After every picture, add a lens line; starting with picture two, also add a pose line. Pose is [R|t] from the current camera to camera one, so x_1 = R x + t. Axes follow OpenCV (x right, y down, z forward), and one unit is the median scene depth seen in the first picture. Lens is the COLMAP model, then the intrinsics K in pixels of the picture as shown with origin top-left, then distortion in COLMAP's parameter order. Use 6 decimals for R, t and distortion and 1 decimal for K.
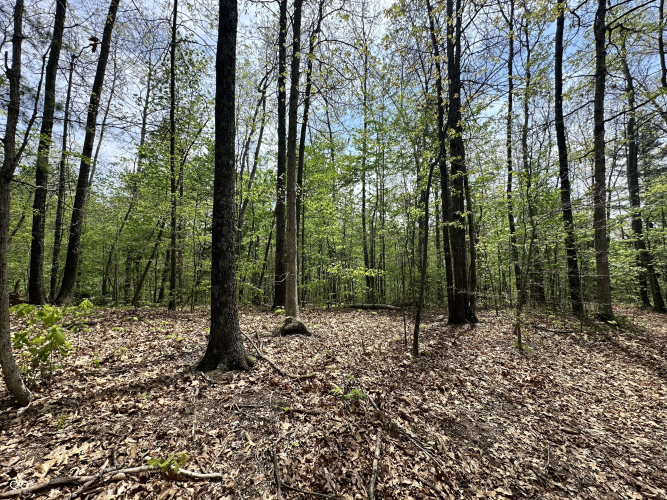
lens RADIAL K [[270.0, 0, 333.0], [0, 270.0, 249.1], [0, 0, 1]] dist [0.002430, 0.000080]
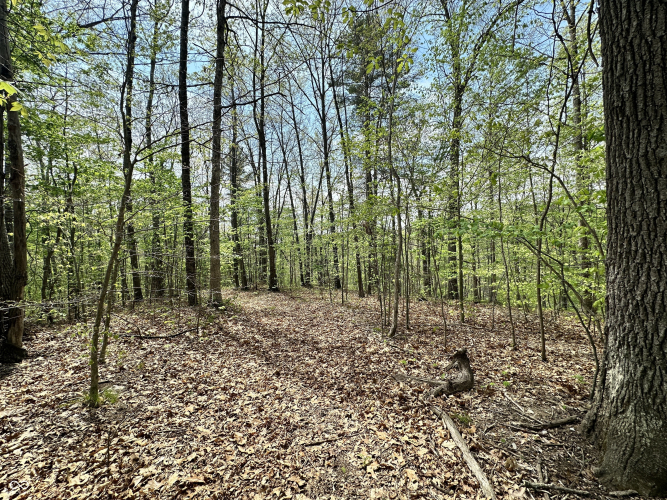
lens RADIAL K [[270.0, 0, 333.8], [0, 270.0, 250.1], [0, 0, 1]] dist [0.002430, 0.000080]
pose [[0.351191, 0.015410, 0.936177, 0.239901], [-0.031118, 0.999504, -0.004779, 0.048932], [-0.935787, -0.027453, 0.351497, 0.267518]]
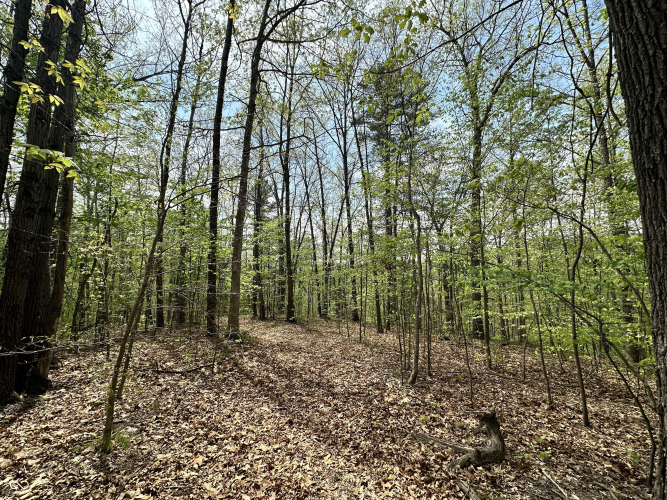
lens RADIAL K [[270.0, 0, 333.5], [0, 270.0, 249.7], [0, 0, 1]] dist [0.002430, 0.000080]
pose [[0.414838, 0.124355, 0.901357, 0.238759], [-0.058758, 0.992210, -0.109847, 0.027044], [-0.907996, -0.007393, 0.418914, 0.267694]]
